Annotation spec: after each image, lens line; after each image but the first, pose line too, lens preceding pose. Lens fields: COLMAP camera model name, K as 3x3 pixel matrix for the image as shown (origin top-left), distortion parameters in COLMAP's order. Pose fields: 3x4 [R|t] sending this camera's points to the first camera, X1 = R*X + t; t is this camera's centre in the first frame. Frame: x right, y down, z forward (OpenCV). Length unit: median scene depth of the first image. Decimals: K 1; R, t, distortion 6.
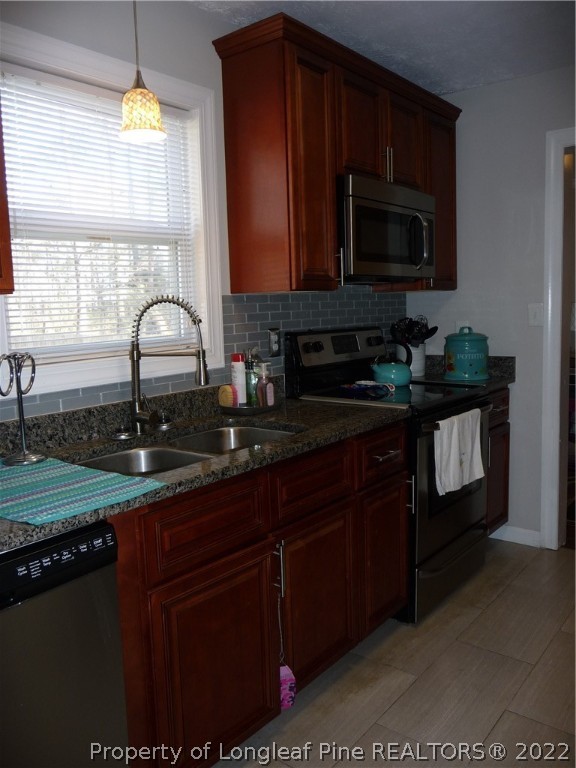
lens RADIAL K [[636.8, 0, 291.2], [0, 636.8, 381.6], [0, 0, 1]] dist [-0.043155, 0.046598]
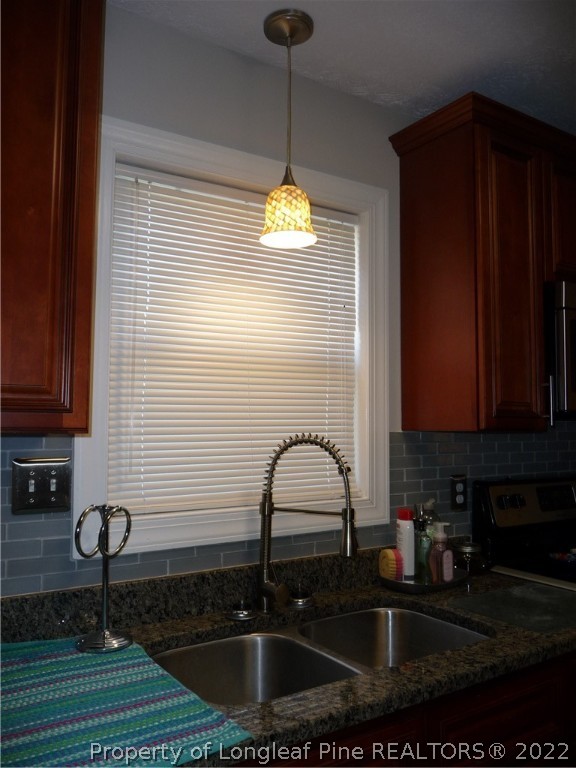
lens RADIAL K [[636.8, 0, 285.9], [0, 636.8, 389.2], [0, 0, 1]] dist [-0.043155, 0.046598]
pose [[0.947376, 0.015665, -0.319739, 0.024777], [-0.071211, 0.984089, -0.162782, -0.055645], [0.312102, 0.176985, 0.933418, 0.228337]]
